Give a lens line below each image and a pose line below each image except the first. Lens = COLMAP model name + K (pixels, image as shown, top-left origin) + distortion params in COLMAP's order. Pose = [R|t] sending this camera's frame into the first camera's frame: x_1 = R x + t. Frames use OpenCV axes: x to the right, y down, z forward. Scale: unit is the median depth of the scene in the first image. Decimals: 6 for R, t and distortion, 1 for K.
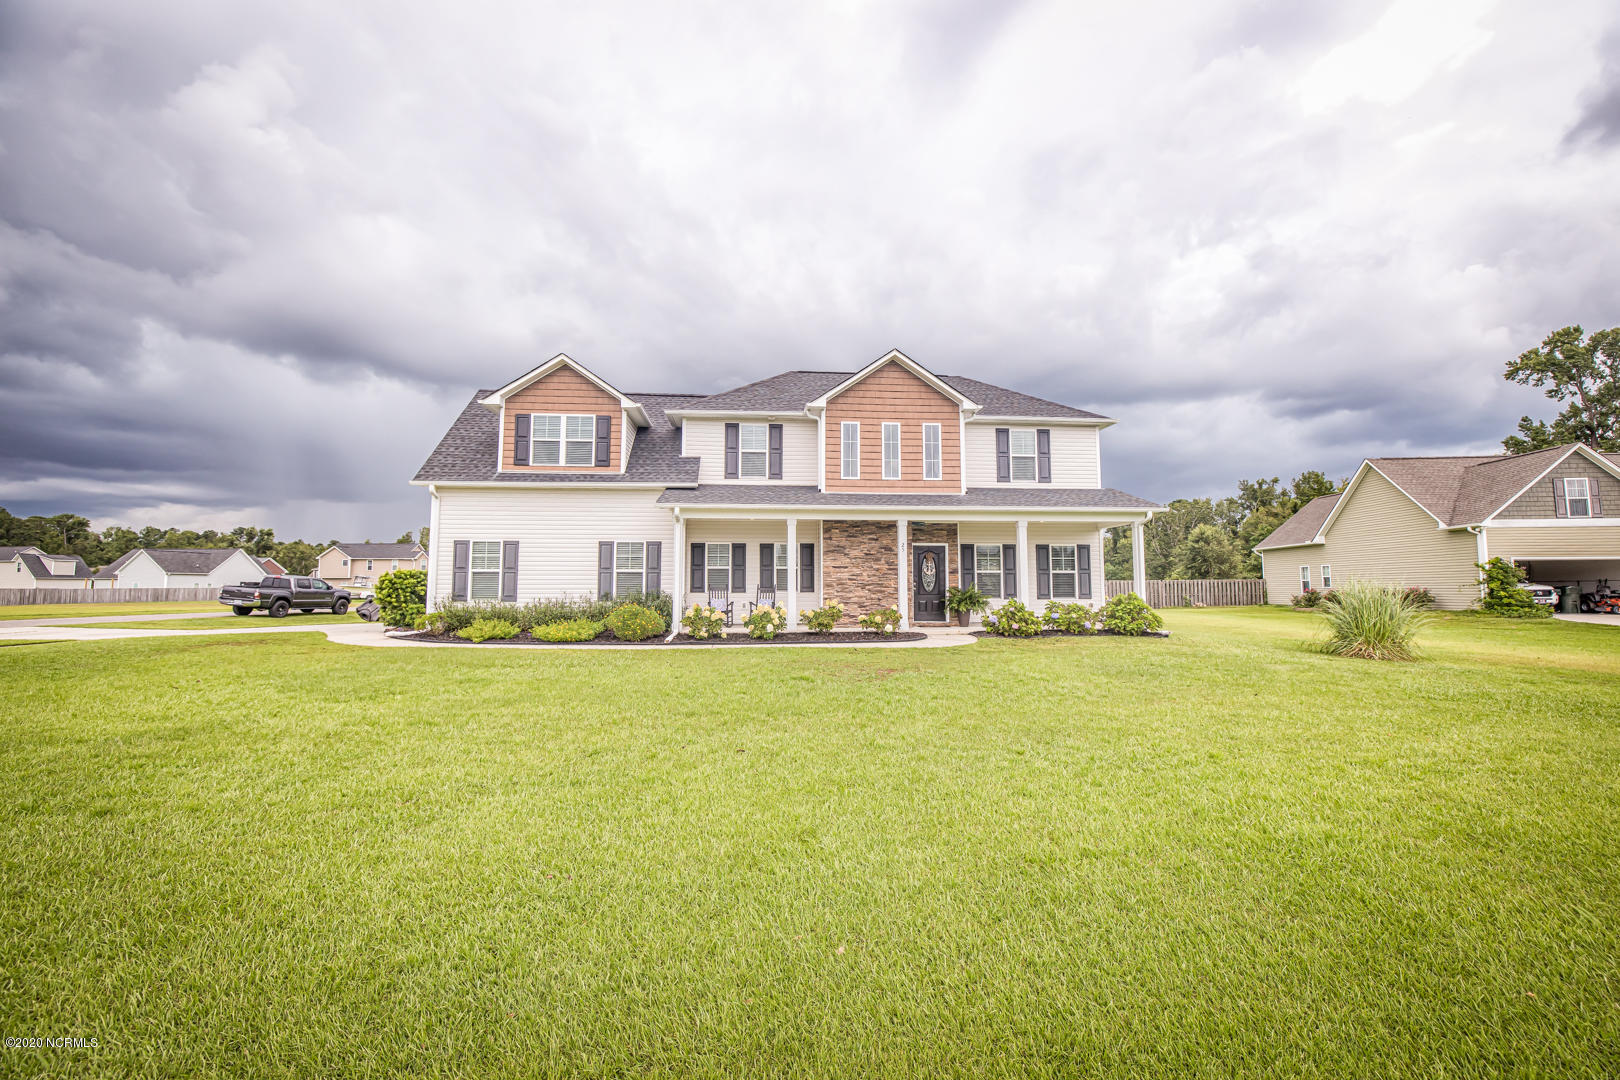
lens RADIAL K [[696.4, 0, 806.0], [0, 696.4, 532.0], [0, 0, 1]] dist [-0.012853, -0.000100]
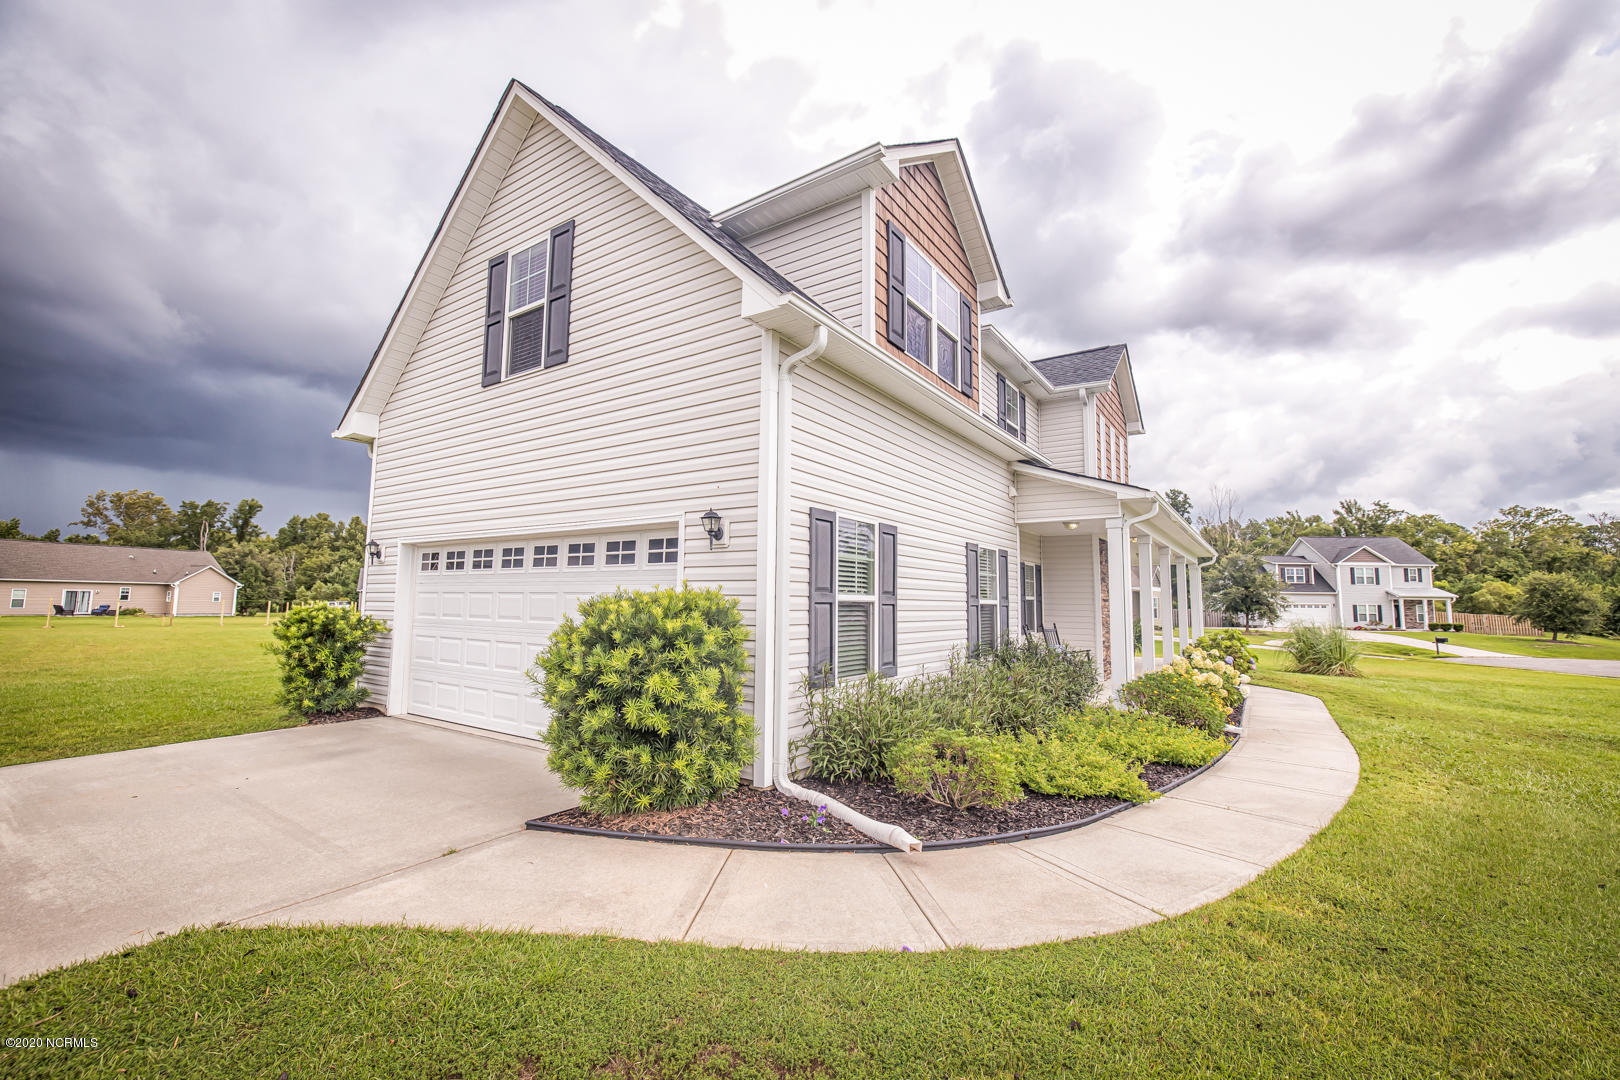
lens RADIAL K [[680.5, 0, 803.6], [0, 680.5, 534.0], [0, 0, 1]] dist [-0.000921, -0.002002]
pose [[0.635290, 0.089576, 0.767061, -0.701819], [-0.081955, 0.995461, -0.048372, 0.038141], [-0.767912, -0.032134, 0.639748, 0.728808]]
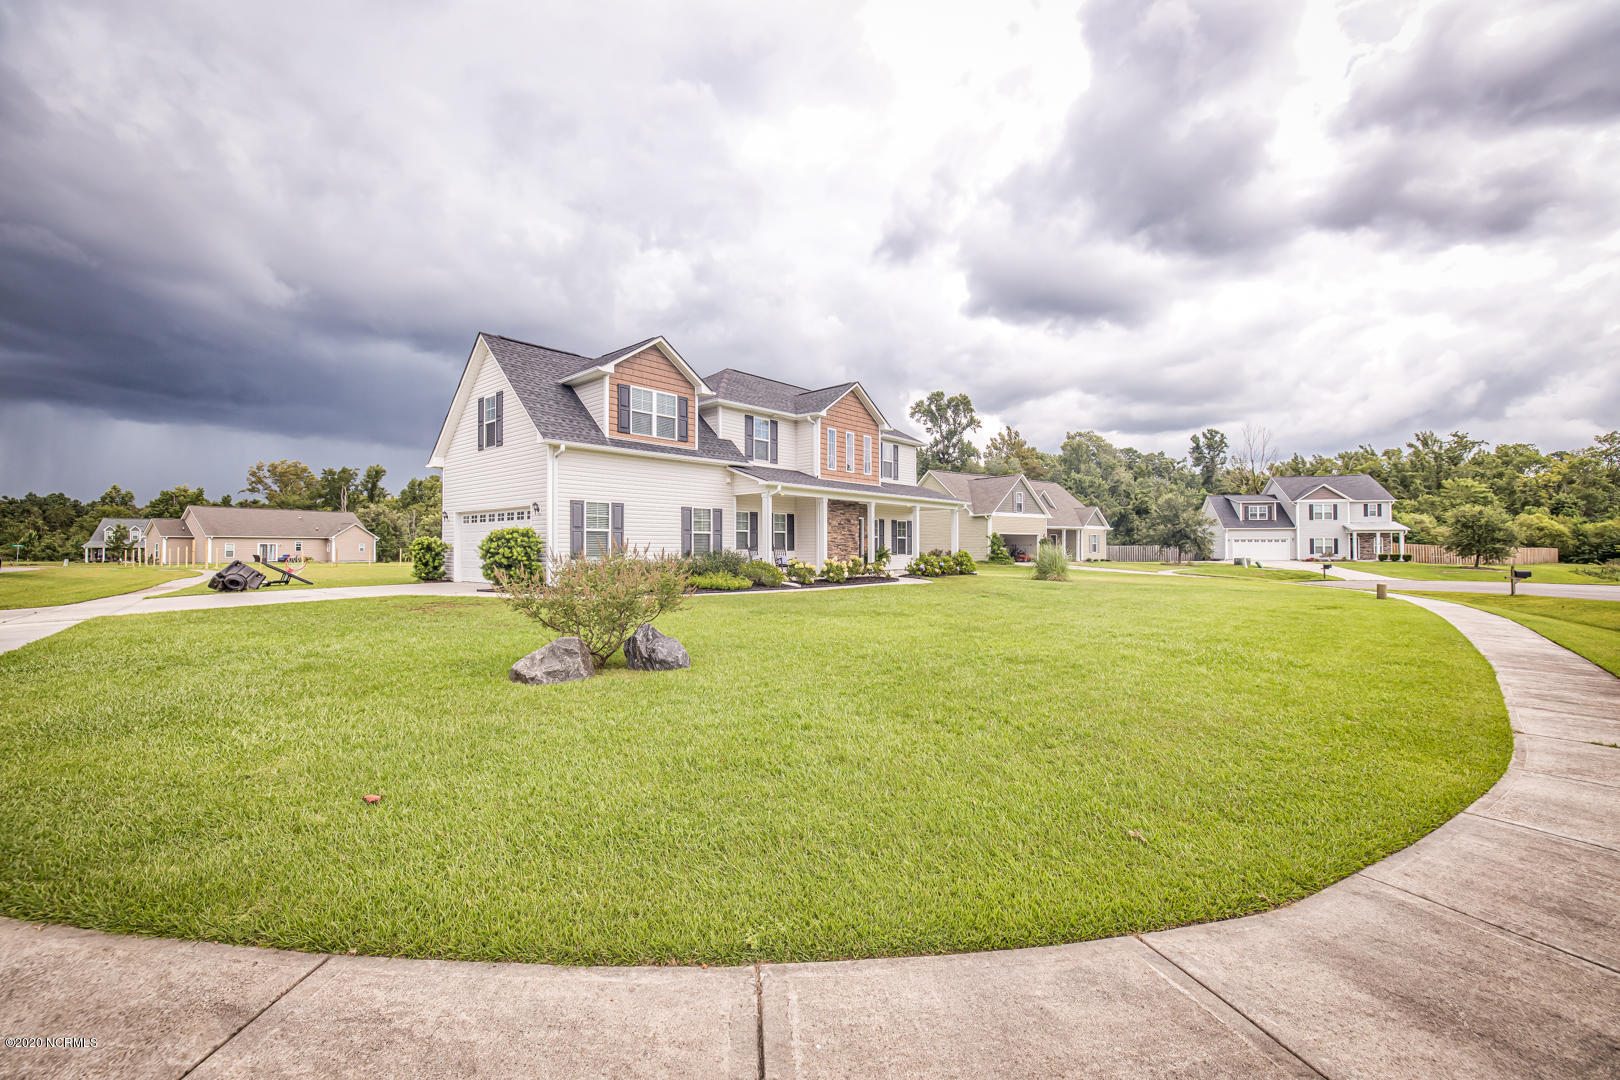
lens RADIAL K [[680.5, 0, 804.1], [0, 680.5, 535.1], [0, 0, 1]] dist [-0.000921, -0.002002]
pose [[0.726424, 0.016317, 0.687053, -0.870904], [-0.059979, 0.997409, 0.039728, 0.003153], [-0.684624, -0.070068, 0.725521, 0.030255]]
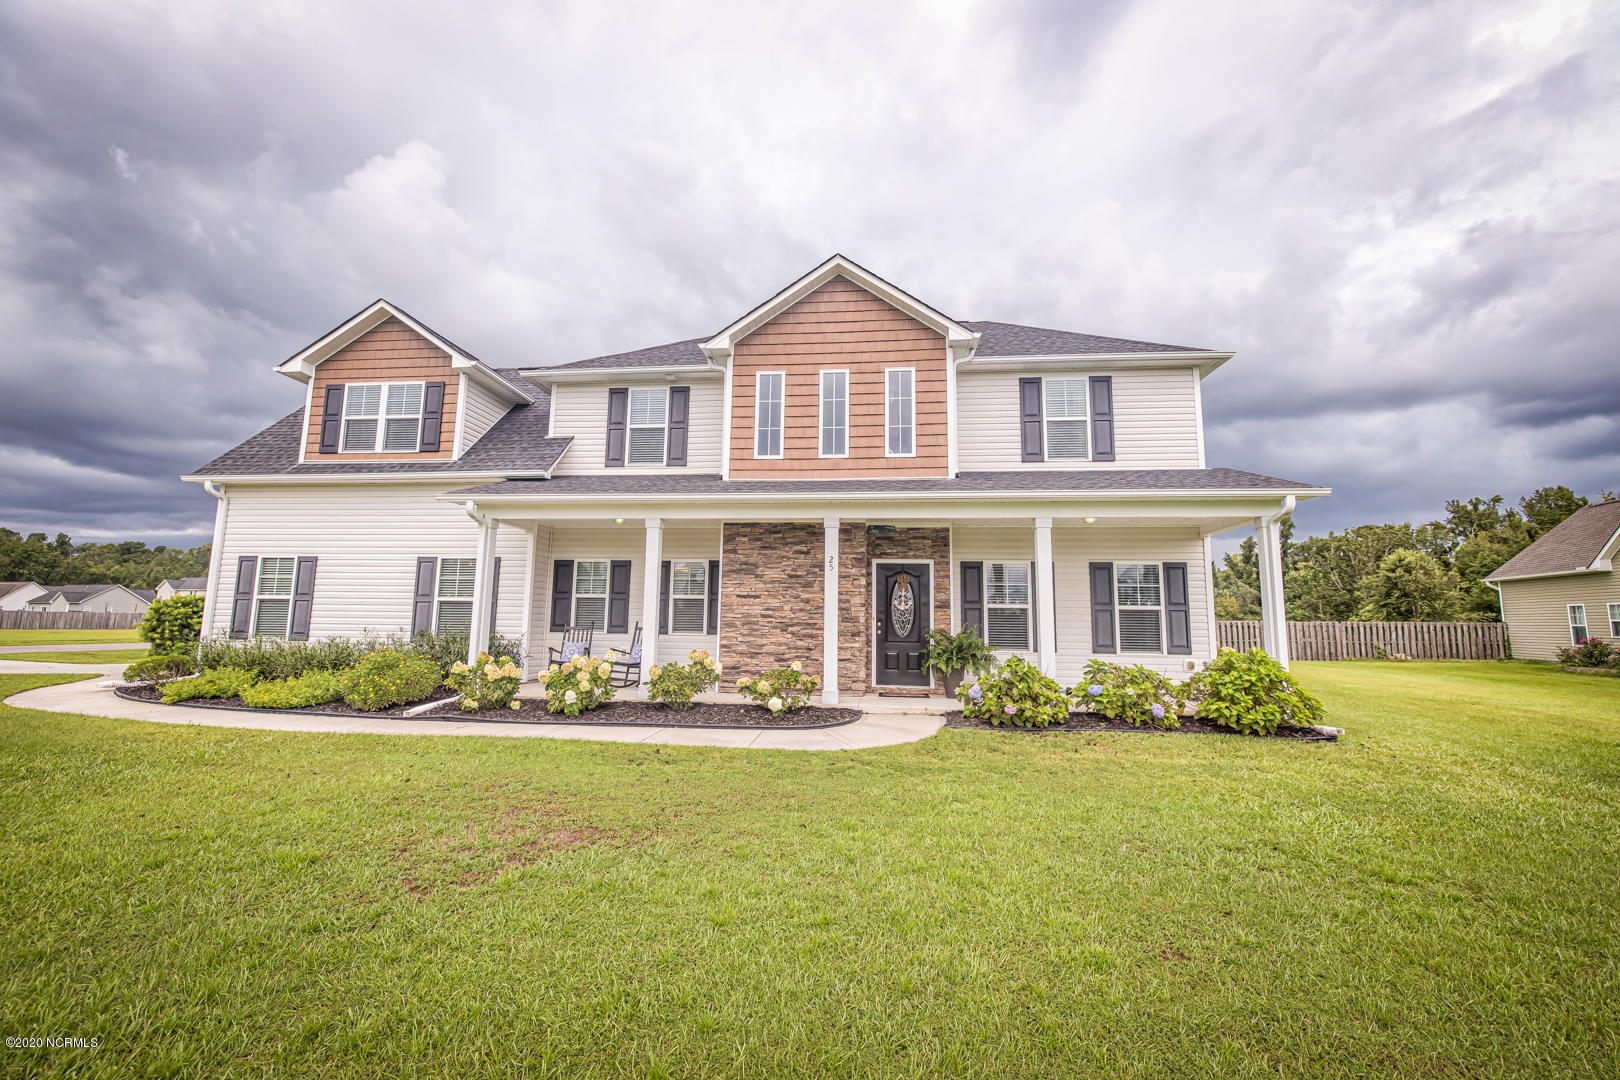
lens RADIAL K [[680.5, 0, 807.4], [0, 680.5, 538.5], [0, 0, 1]] dist [-0.000921, -0.002002]
pose [[0.980719, -0.008393, -0.195243, 0.209956], [0.000559, 0.999194, -0.040143, 0.021159], [0.195422, 0.039260, 0.979933, 0.375946]]
